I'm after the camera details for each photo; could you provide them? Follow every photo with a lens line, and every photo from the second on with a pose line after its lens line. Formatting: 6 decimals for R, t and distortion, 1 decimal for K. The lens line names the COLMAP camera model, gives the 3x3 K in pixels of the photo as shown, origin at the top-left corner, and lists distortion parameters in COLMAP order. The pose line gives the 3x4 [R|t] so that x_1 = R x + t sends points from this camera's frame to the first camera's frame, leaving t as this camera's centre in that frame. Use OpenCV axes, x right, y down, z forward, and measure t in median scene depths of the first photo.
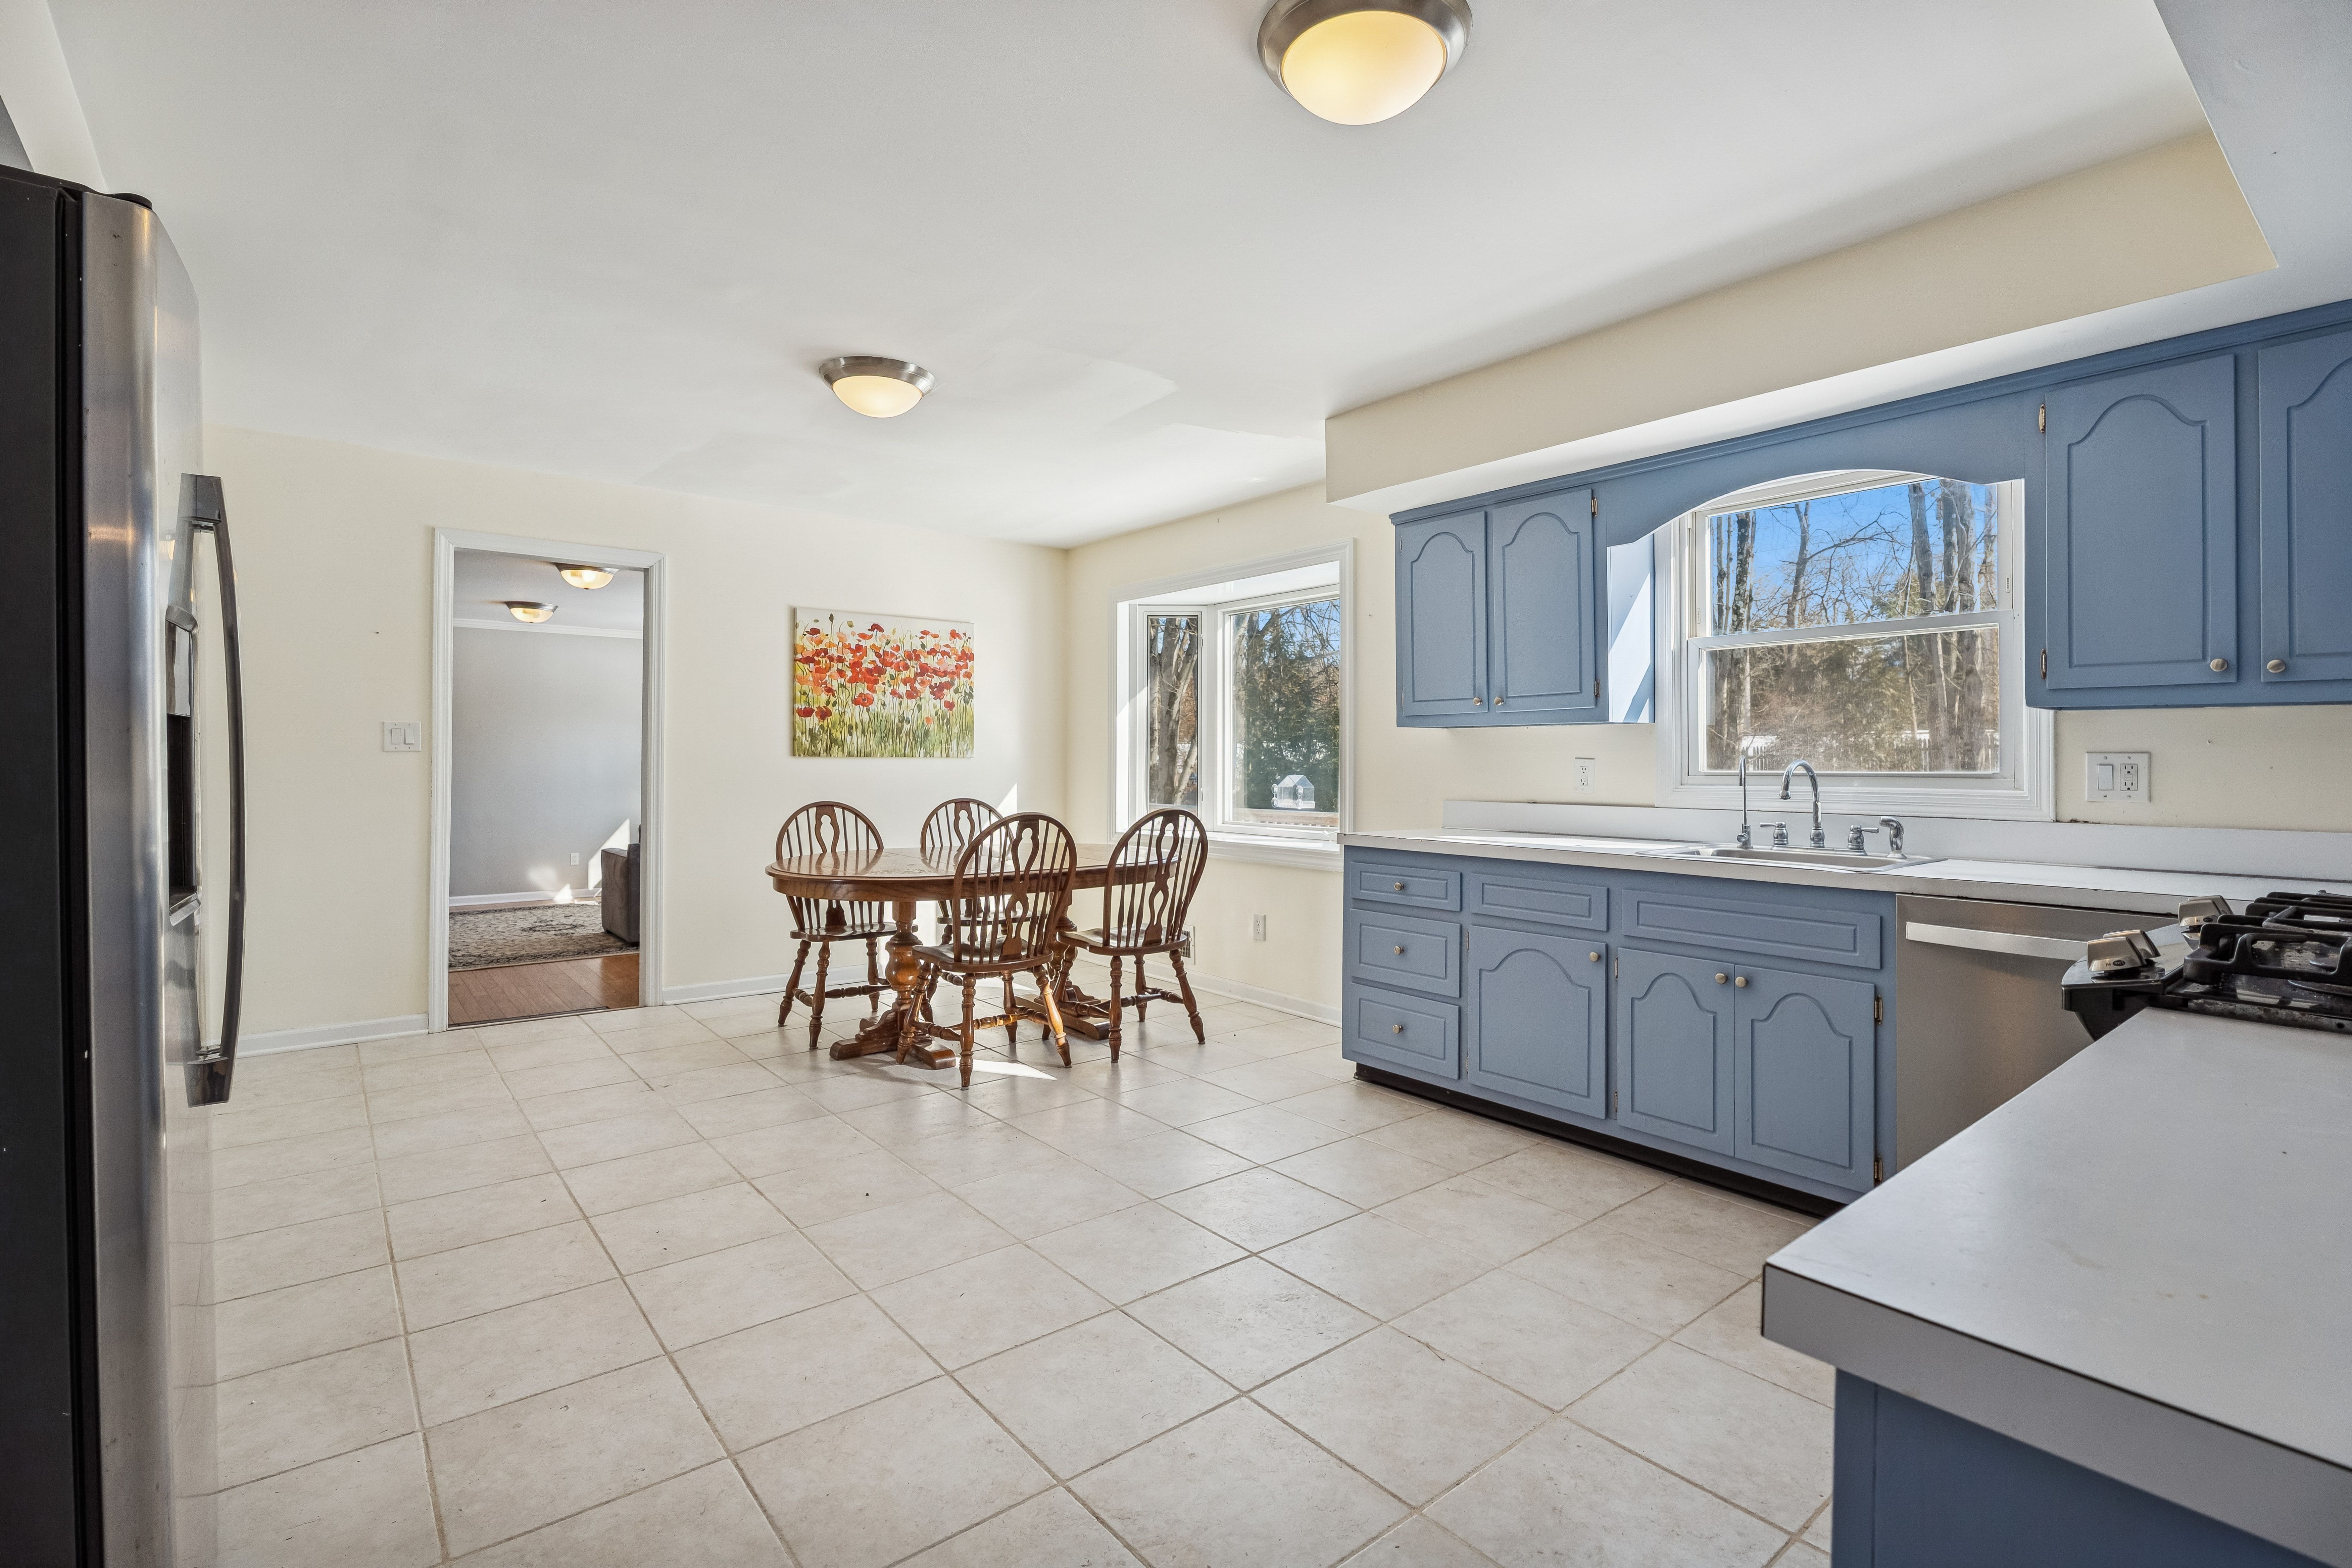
lens RADIAL K [[1077.6, 0, 1182.2], [0, 1077.6, 772.3], [0, 0, 1]] dist [-0.015770, 0.000403]
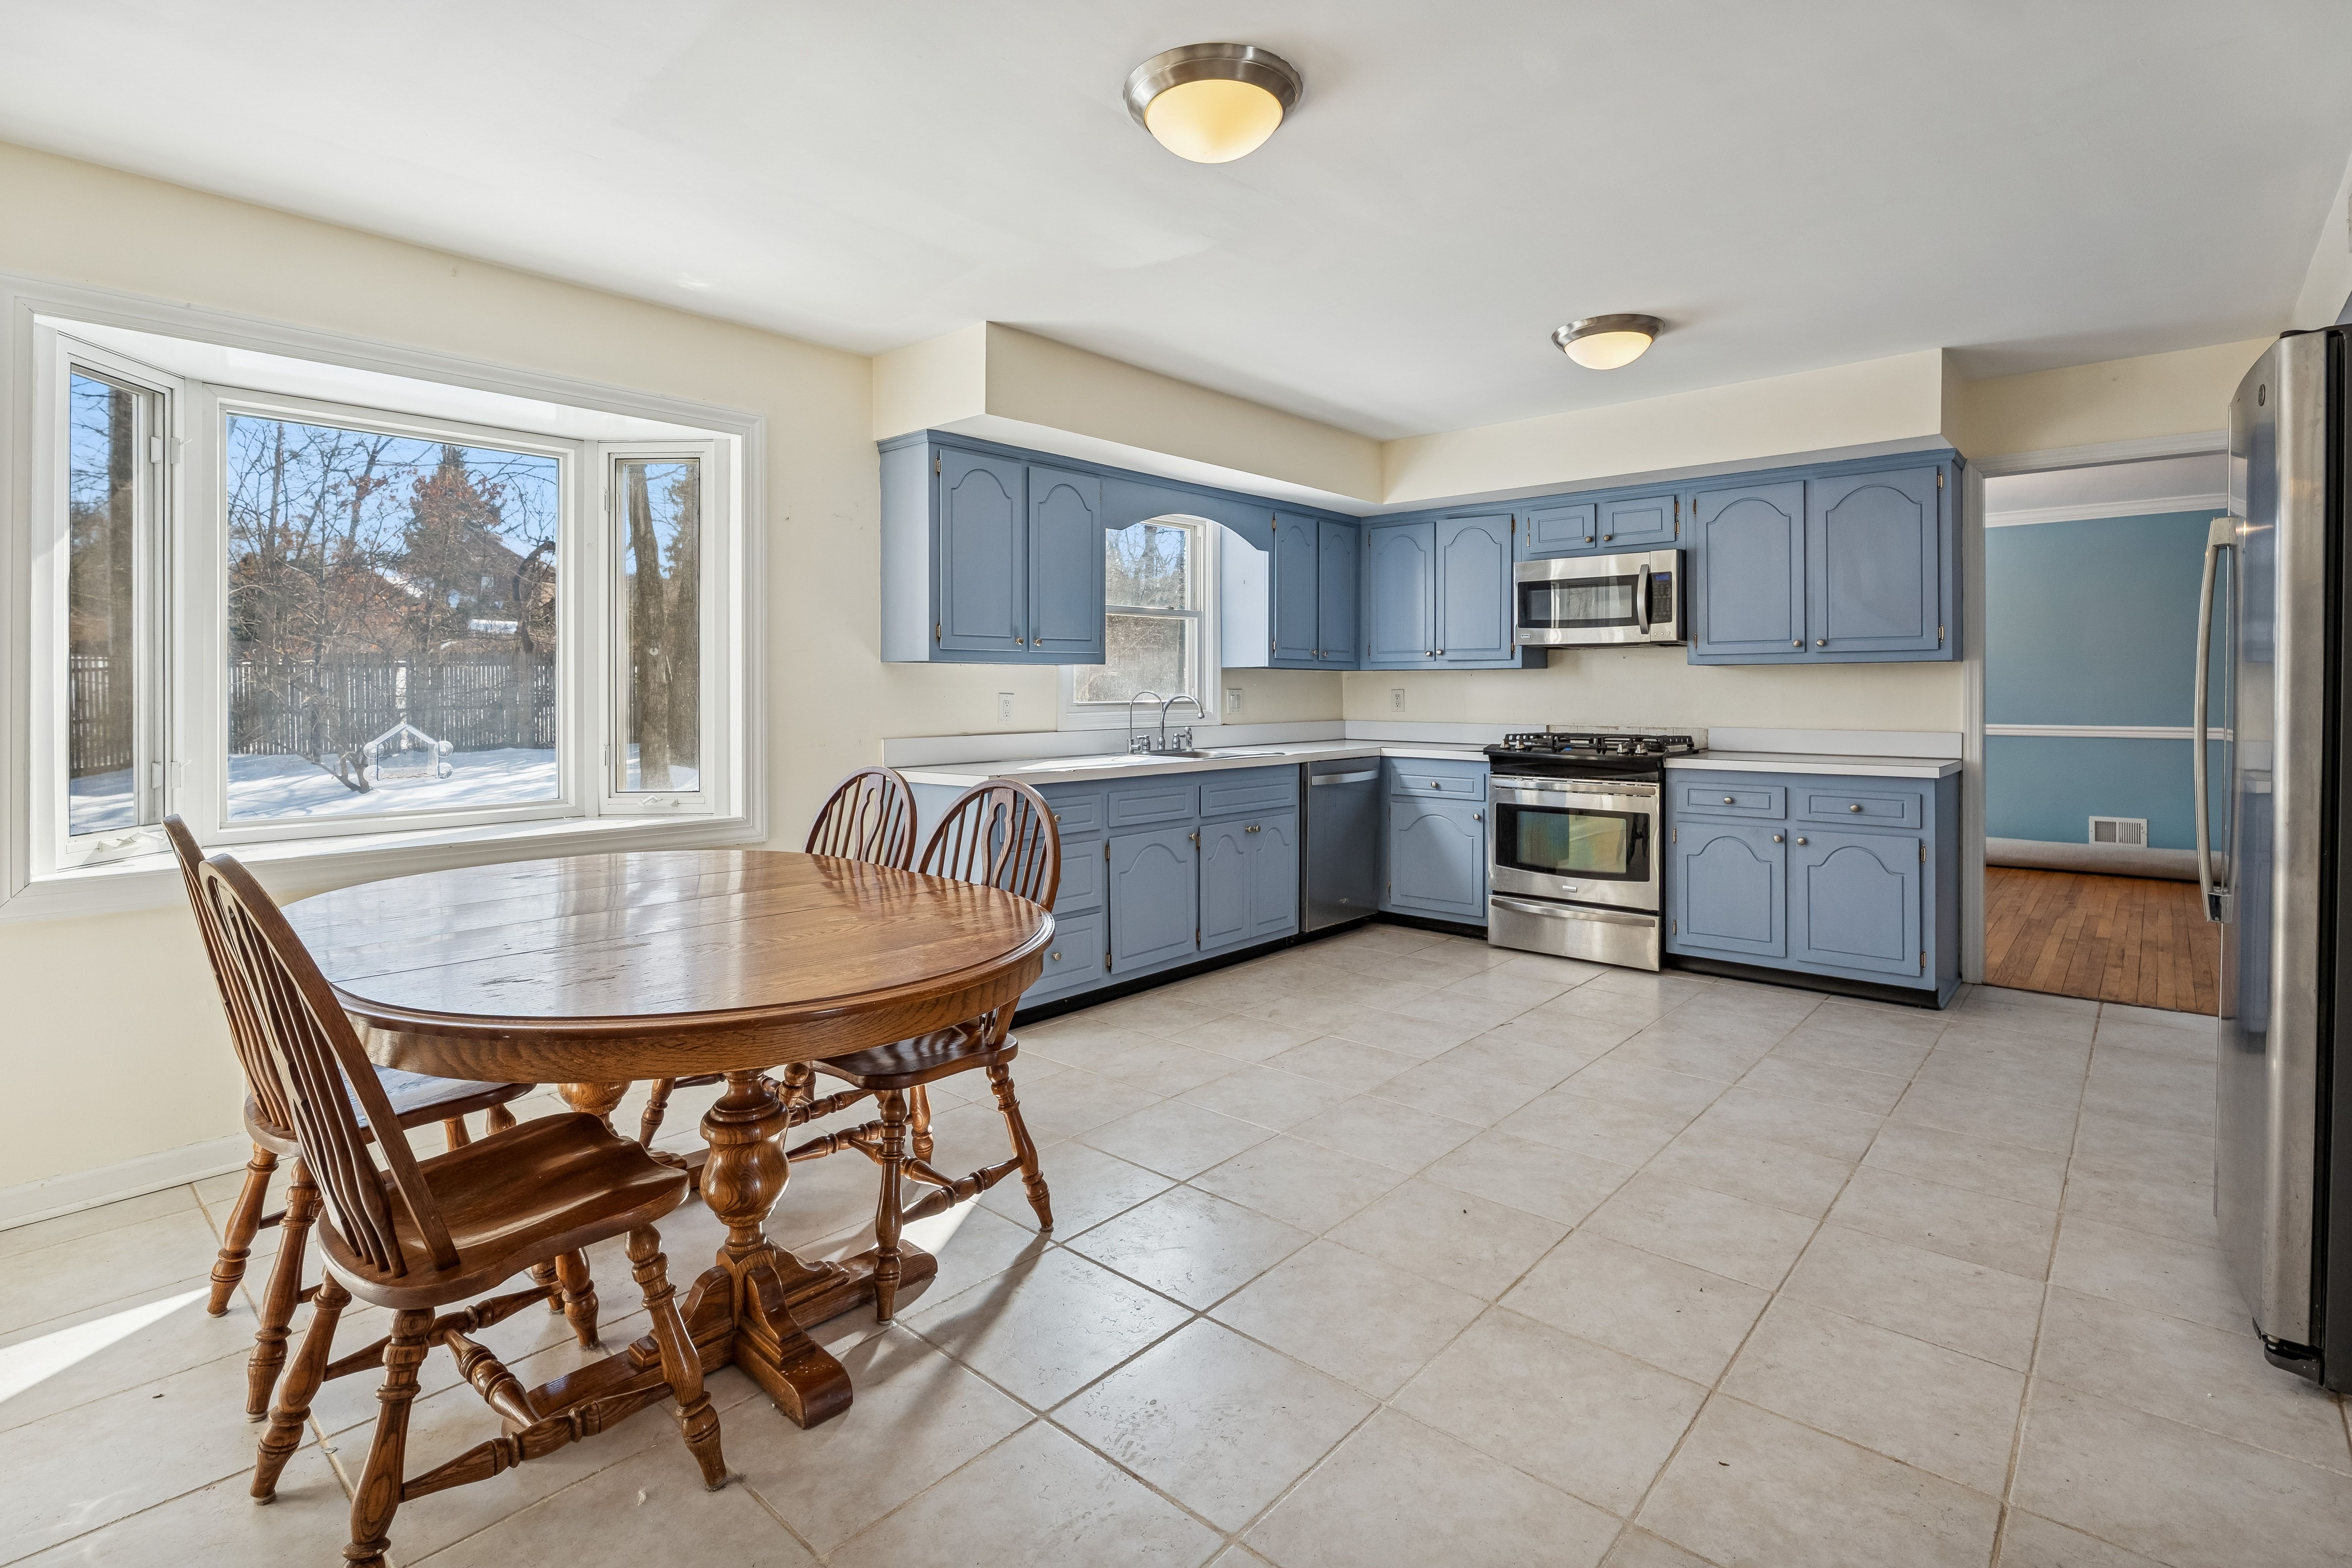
lens RADIAL K [[1118.0, 0, 1179.7], [0, 1118.0, 677.3], [0, 0, 1]] dist [-0.000452, 0.000248]
pose [[-0.163243, 0.008248, 0.986551, -1.160484], [0.008048, 0.999943, -0.007028, -0.025372], [-0.986553, 0.006792, -0.163300, 1.397192]]
